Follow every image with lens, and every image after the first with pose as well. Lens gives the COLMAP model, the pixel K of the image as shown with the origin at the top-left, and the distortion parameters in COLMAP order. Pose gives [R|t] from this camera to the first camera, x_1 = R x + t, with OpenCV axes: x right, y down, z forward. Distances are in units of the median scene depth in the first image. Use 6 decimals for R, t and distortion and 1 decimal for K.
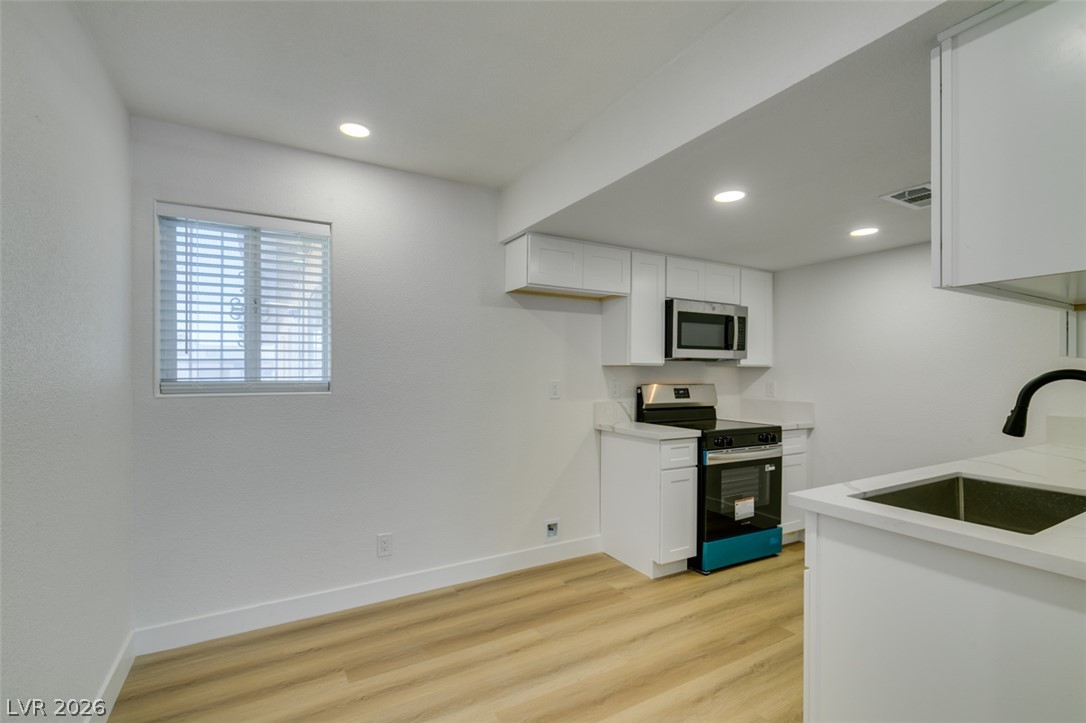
lens RADIAL K [[487.6, 0, 538.1], [0, 487.6, 372.8], [0, 0, 1]] dist [0.003222, -0.000387]
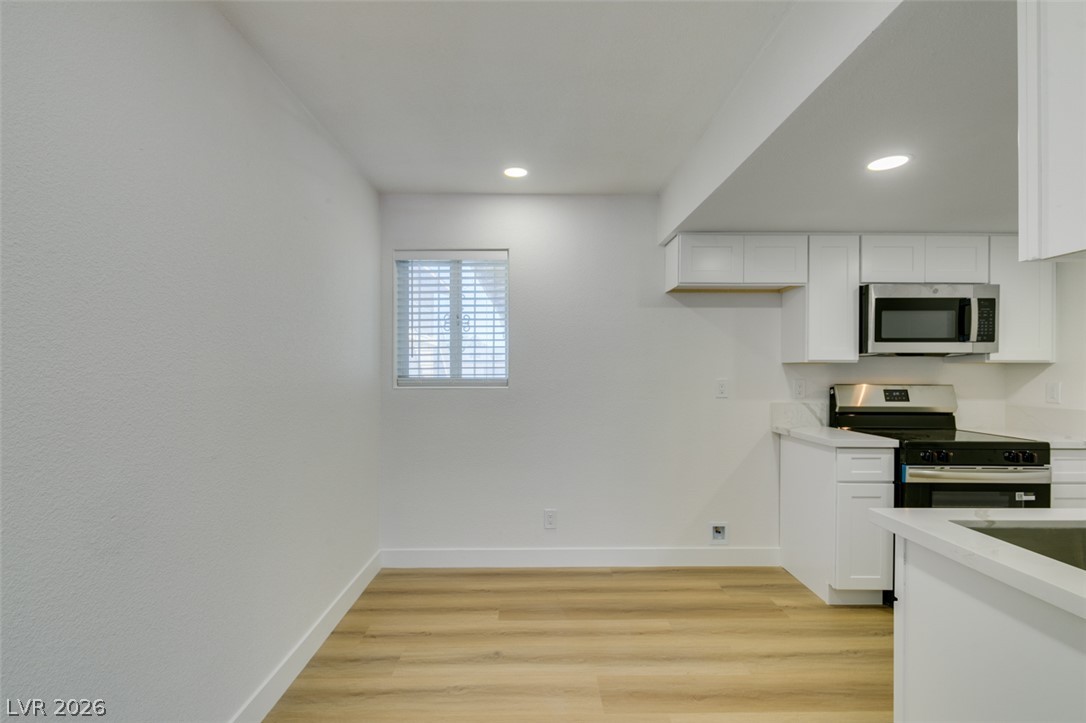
lens RADIAL K [[484.8, 0, 537.6], [0, 484.8, 369.3], [0, 0, 1]] dist [0.002640, -0.000091]
pose [[0.874614, -0.002846, -0.484811, 0.183909], [0.000823, 0.999990, -0.004385, 0.000390], [0.484818, 0.003437, 0.874608, -0.021852]]
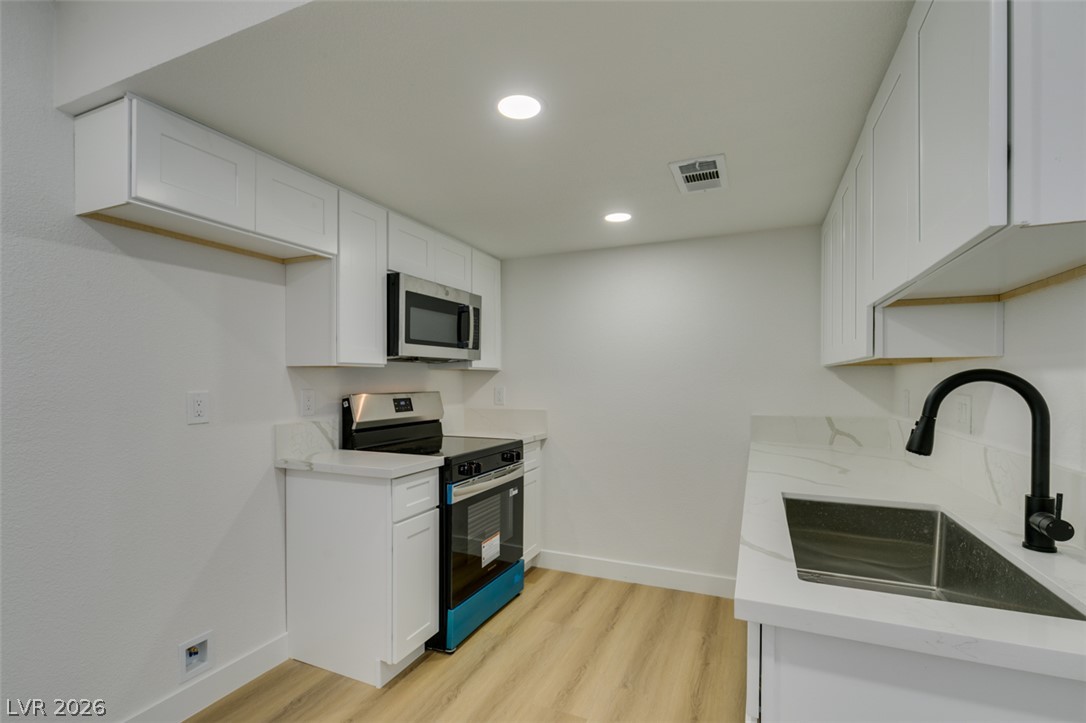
lens RADIAL K [[501.3, 0, 538.6], [0, 501.3, 383.5], [0, 0, 1]] dist [-0.003076, -0.000207]
pose [[0.801836, -0.010496, 0.597453, 0.004313], [0.004492, 0.999923, 0.011537, 0.001386], [-0.597528, -0.006567, 0.801821, 0.300452]]
